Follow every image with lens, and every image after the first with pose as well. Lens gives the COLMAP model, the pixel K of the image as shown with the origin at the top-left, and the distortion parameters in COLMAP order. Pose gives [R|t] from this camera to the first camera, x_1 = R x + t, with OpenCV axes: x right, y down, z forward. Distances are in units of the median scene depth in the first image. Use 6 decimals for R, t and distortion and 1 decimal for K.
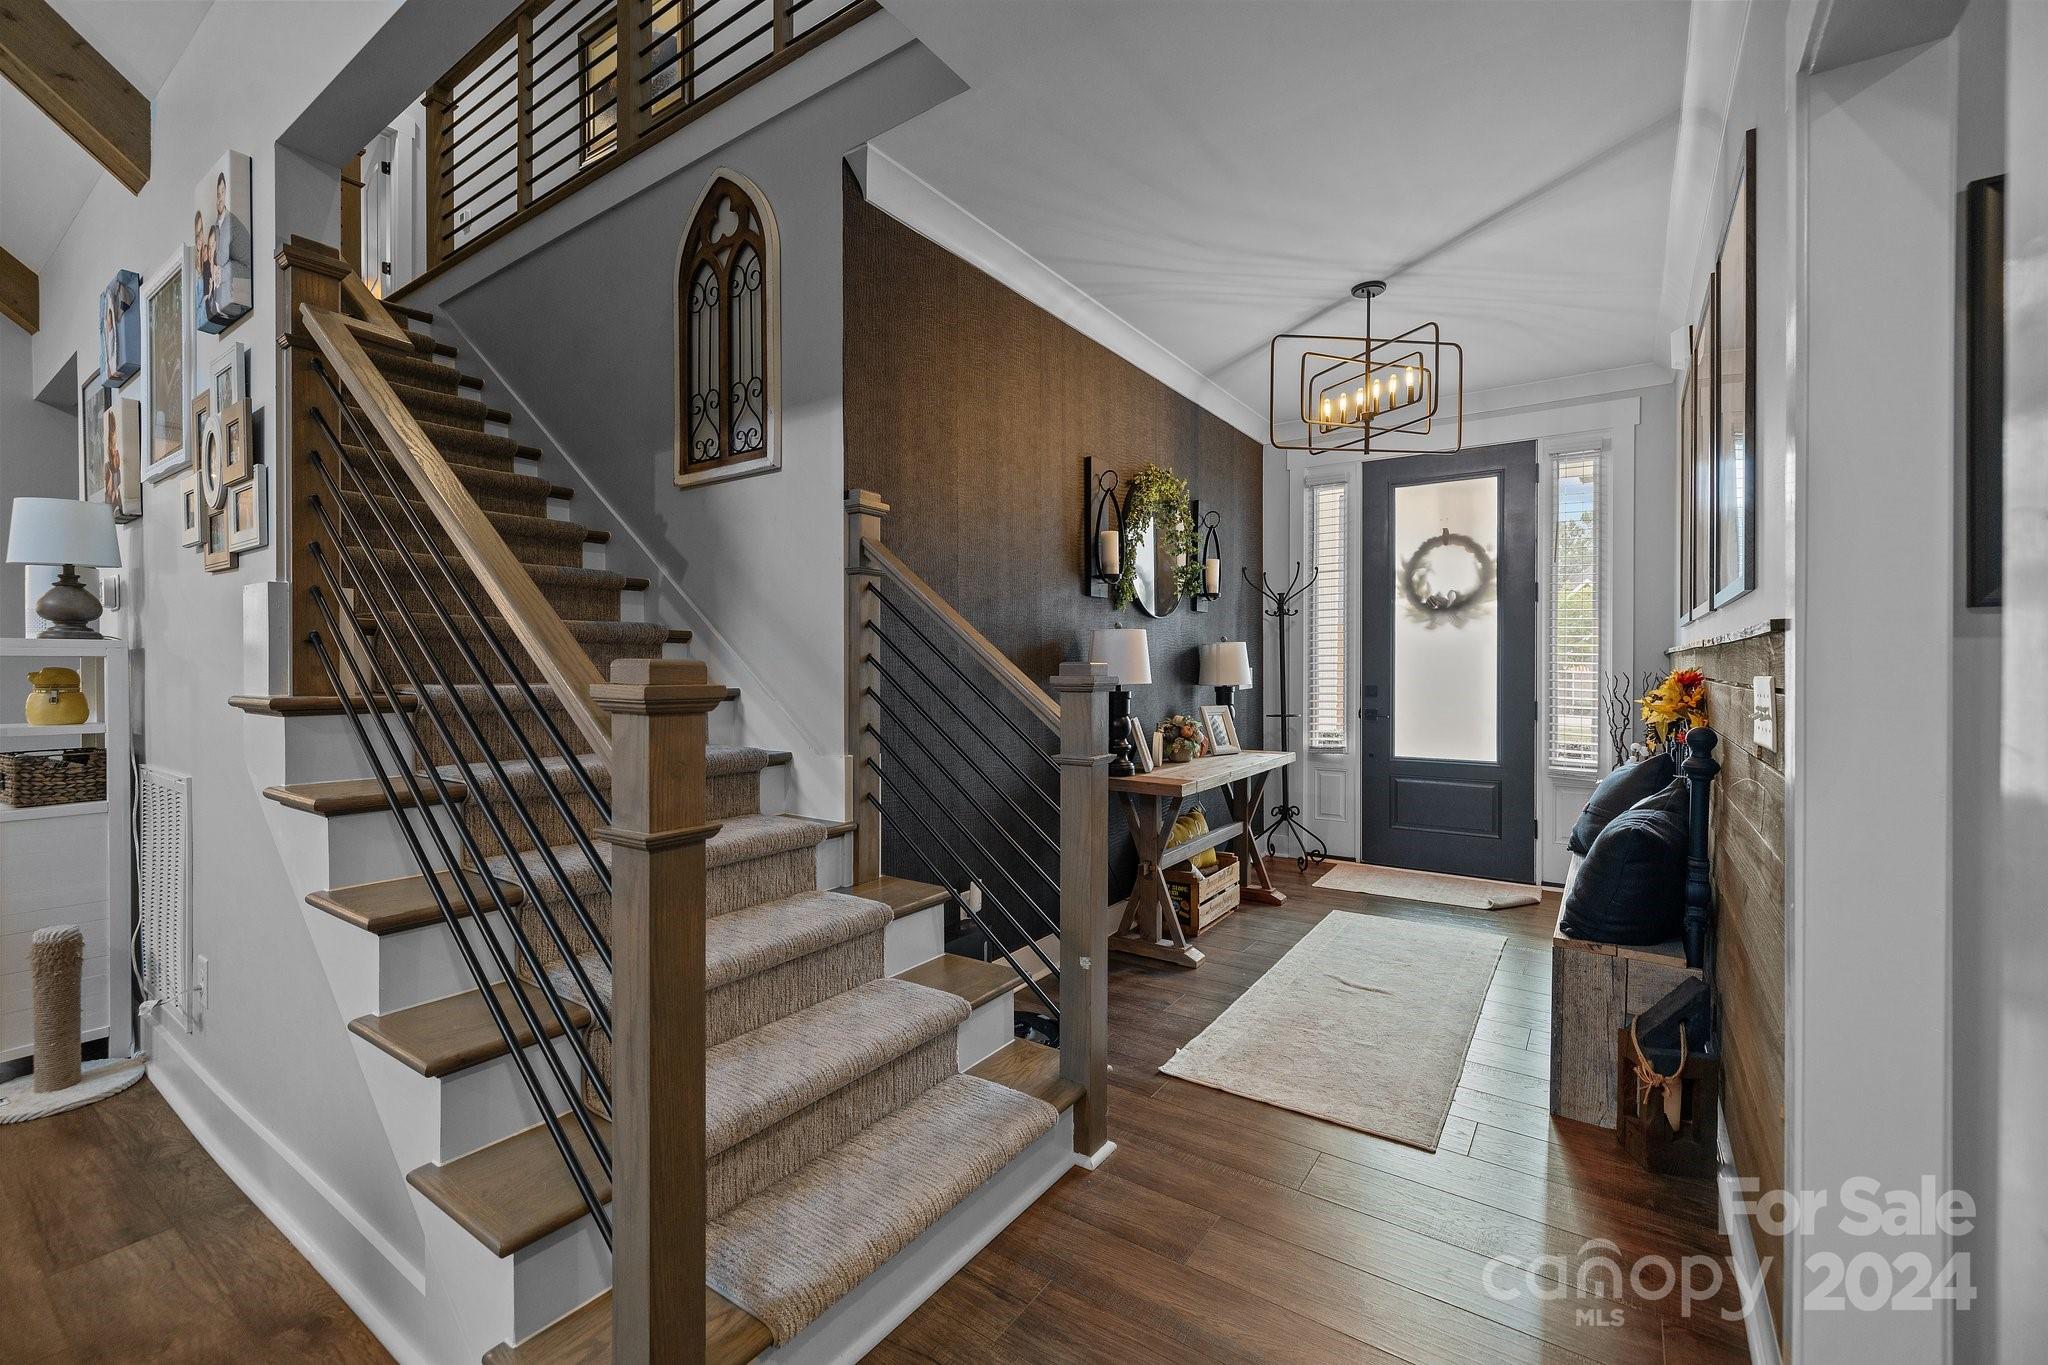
lens RADIAL K [[865.0, 0, 1008.1], [0, 865.0, 683.9], [0, 0, 1]] dist [-0.003316, -0.000239]
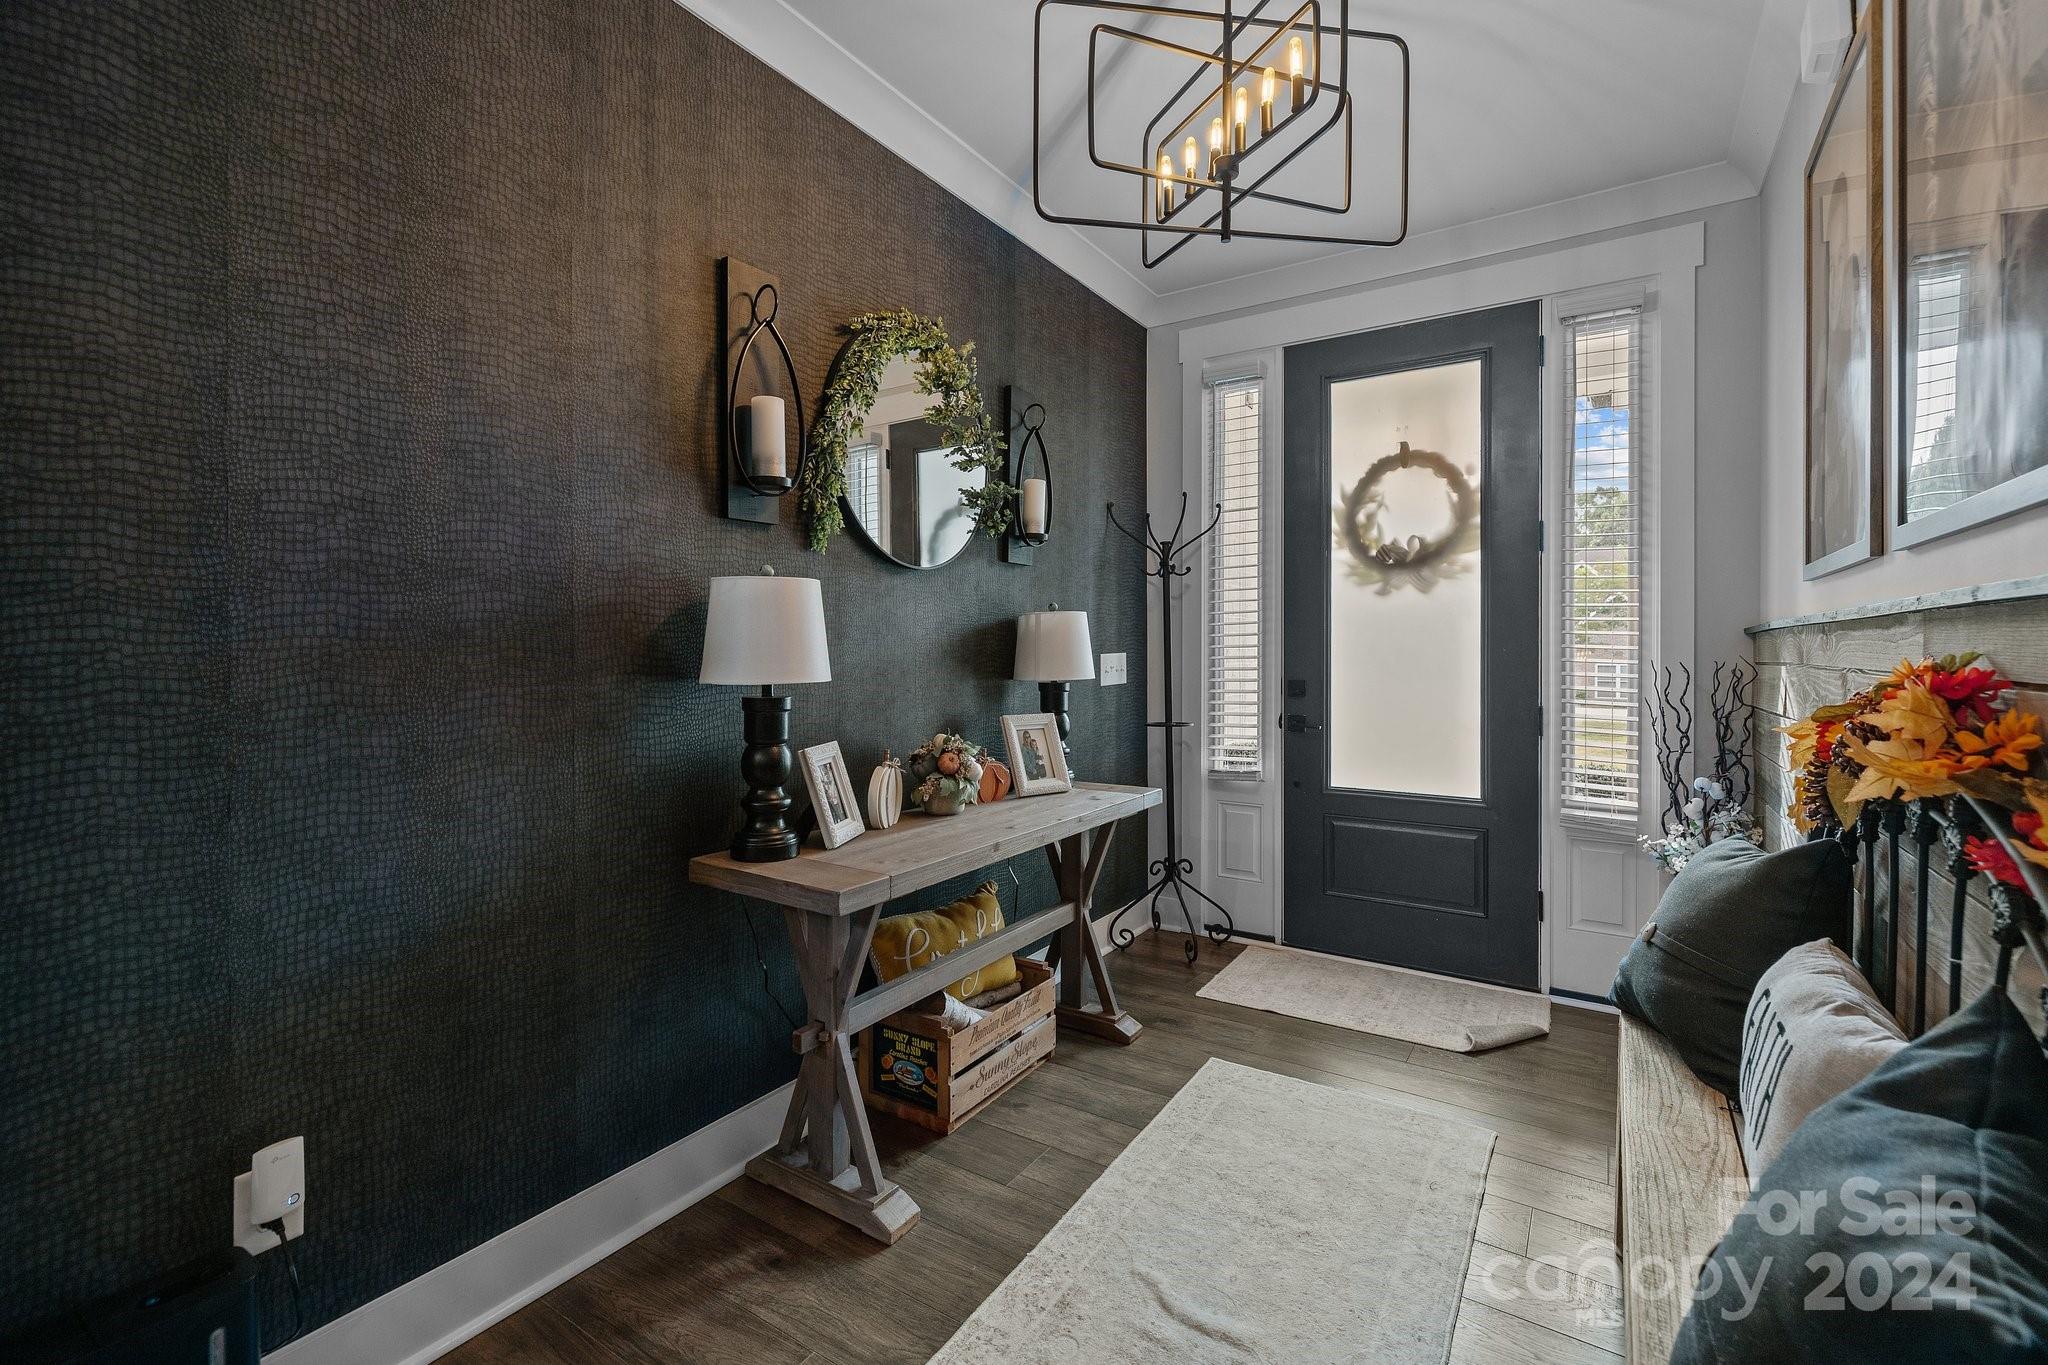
lens RADIAL K [[865.0, 0, 1034.3], [0, 865.0, 663.7], [0, 0, 1]] dist [-0.003316, -0.000239]
pose [[0.999565, 0.002123, 0.029400, 0.218353], [-0.001945, 0.999979, -0.006108, -0.006912], [-0.029413, 0.006048, 0.999549, 0.373175]]
